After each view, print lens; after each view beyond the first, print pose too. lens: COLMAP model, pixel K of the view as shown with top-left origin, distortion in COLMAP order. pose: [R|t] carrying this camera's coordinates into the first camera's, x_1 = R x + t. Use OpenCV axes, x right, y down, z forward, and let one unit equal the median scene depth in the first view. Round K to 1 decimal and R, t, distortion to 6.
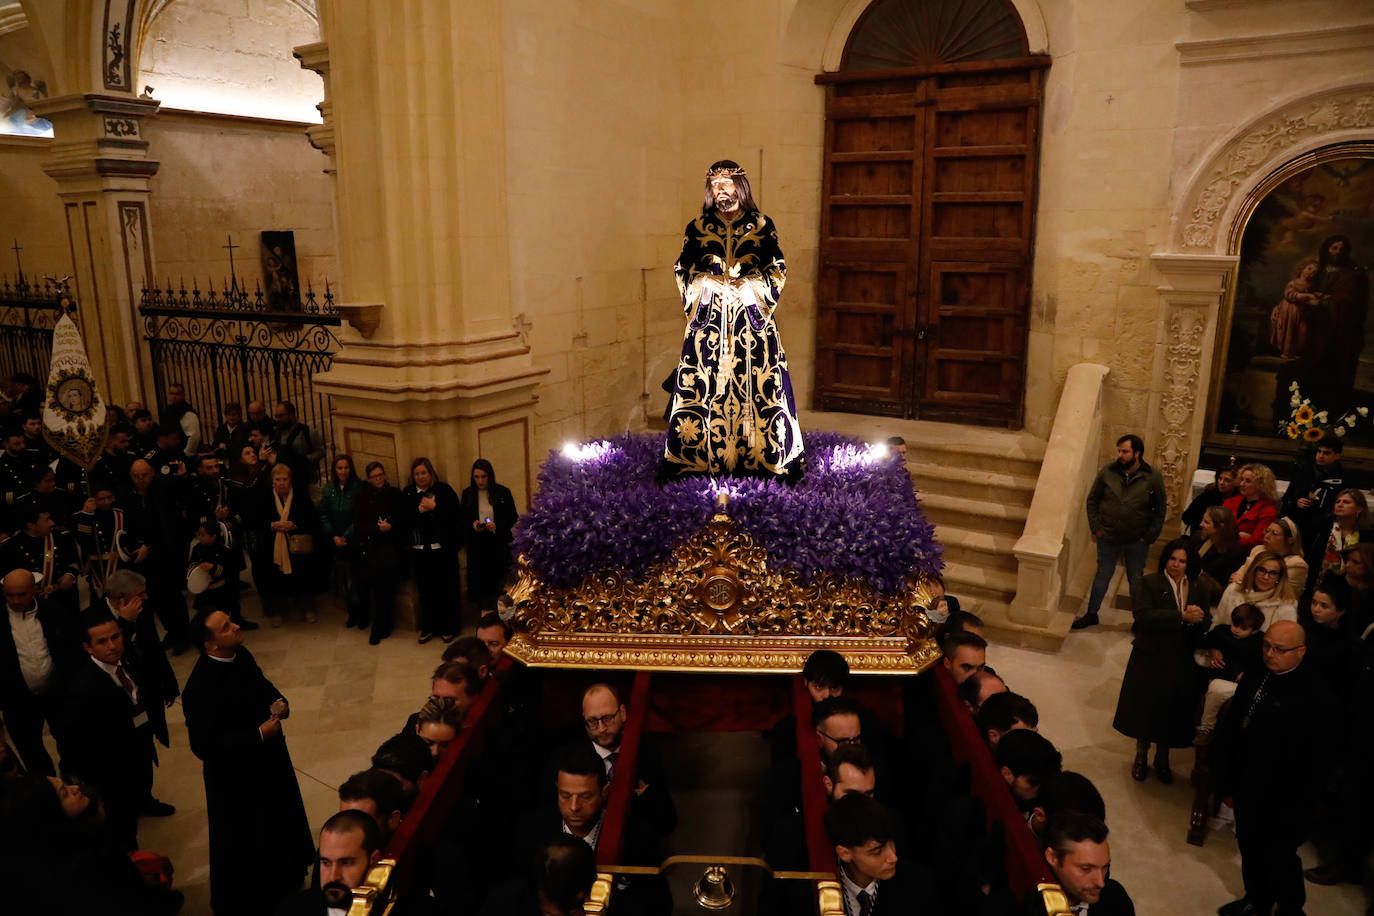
lens RADIAL K [[999.3, 0, 687.0], [0, 999.3, 458.0], [0, 0, 1]] dist [-0.070059, 0.002401]
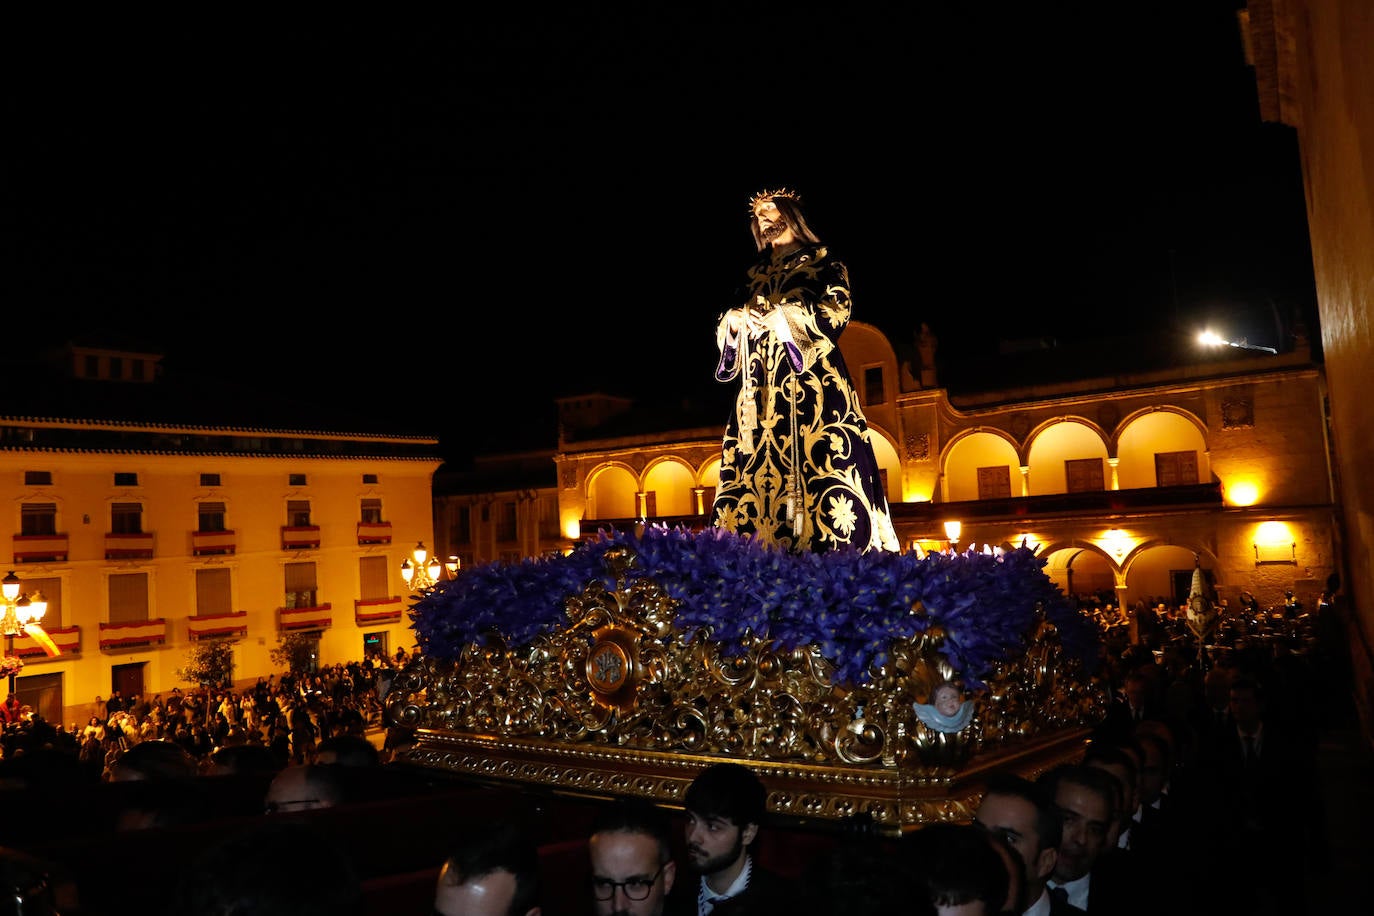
lens RADIAL K [[999.3, 0, 687.0], [0, 999.3, 458.0], [0, 0, 1]] dist [-0.070059, 0.002401]
pose [[0.876446, -0.076223, -0.475428, 0.338467], [-0.117474, 0.923703, -0.364654, 0.205718], [0.466949, 0.375450, 0.800622, 0.387479]]
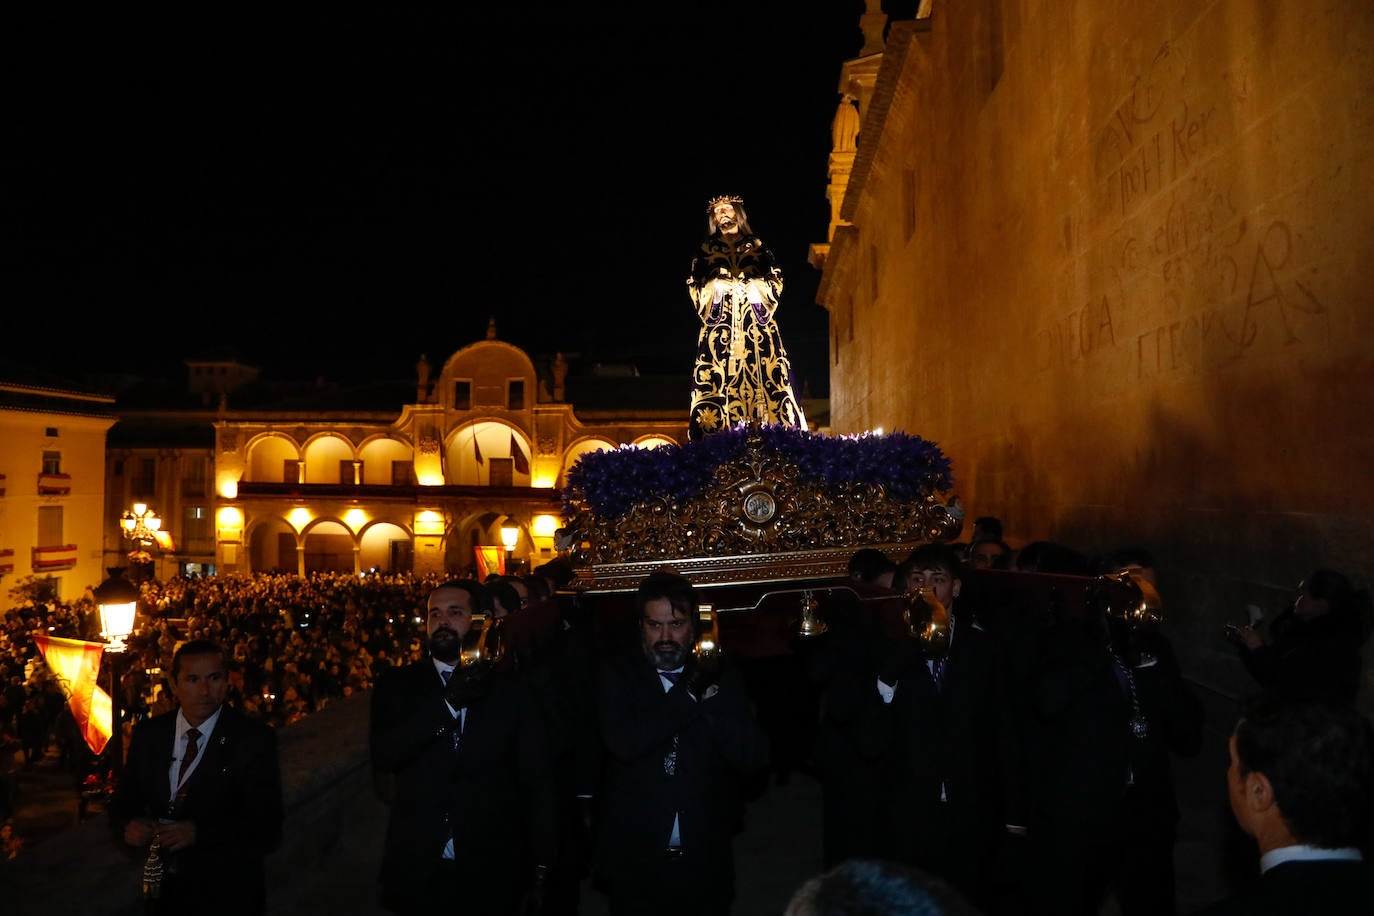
lens RADIAL K [[999.3, 0, 687.0], [0, 999.3, 458.0], [0, 0, 1]] dist [-0.070059, 0.002401]
pose [[0.996509, -0.054936, 0.062860, -0.097831], [0.070076, 0.959687, -0.272194, 0.325824], [-0.045373, 0.275649, 0.960187, -0.066364]]
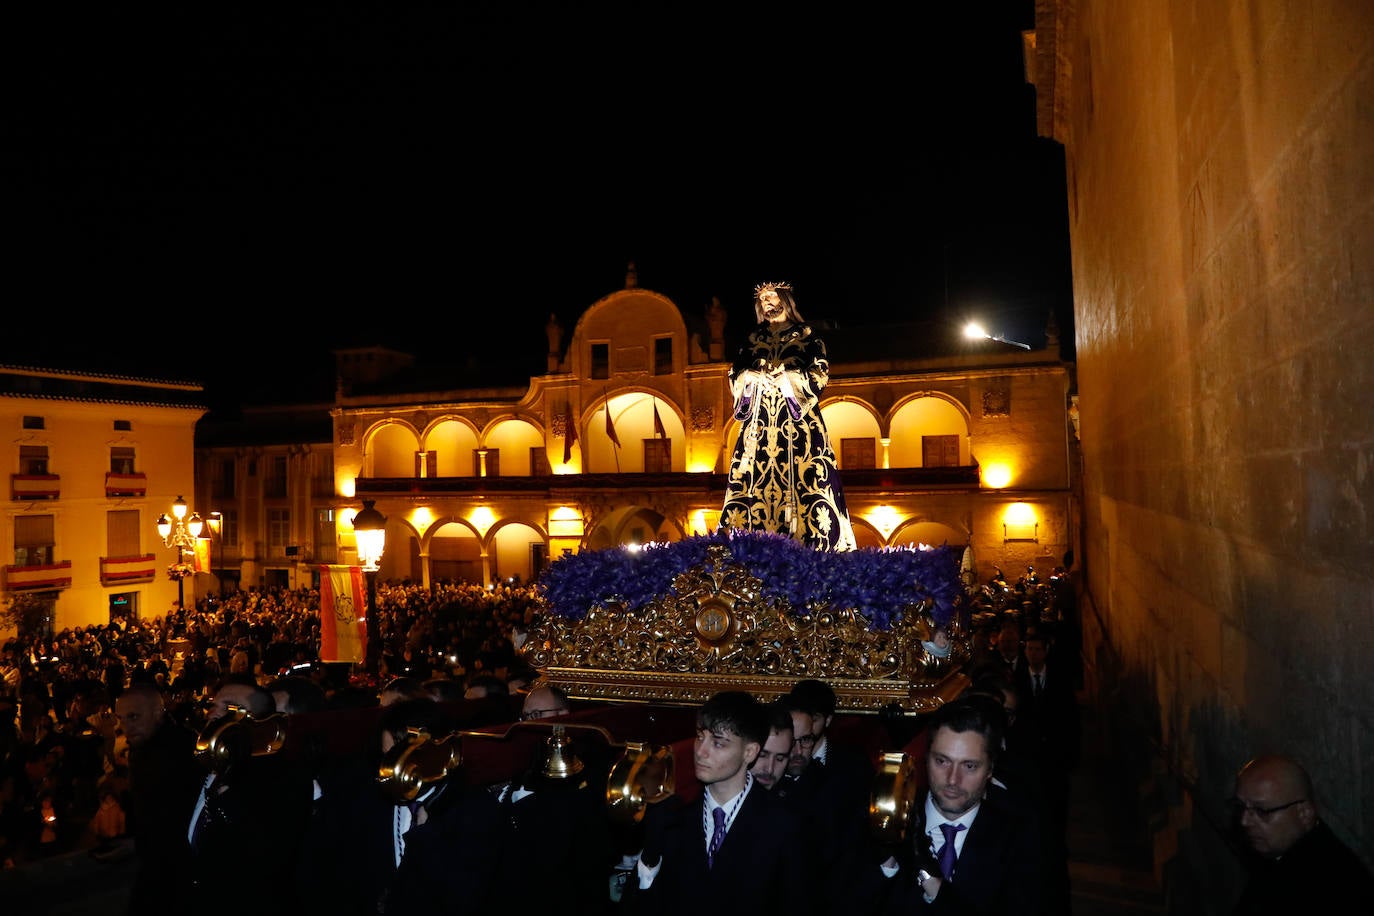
lens RADIAL K [[1008.5, 0, 701.8], [0, 1008.5, 460.3], [0, 0, 1]] dist [-0.083635, 0.088475]
pose [[0.964600, -0.021418, -0.262848, 0.249416], [-0.075251, 0.932905, -0.352173, 0.291453], [0.252755, 0.359485, 0.898268, 0.029143]]
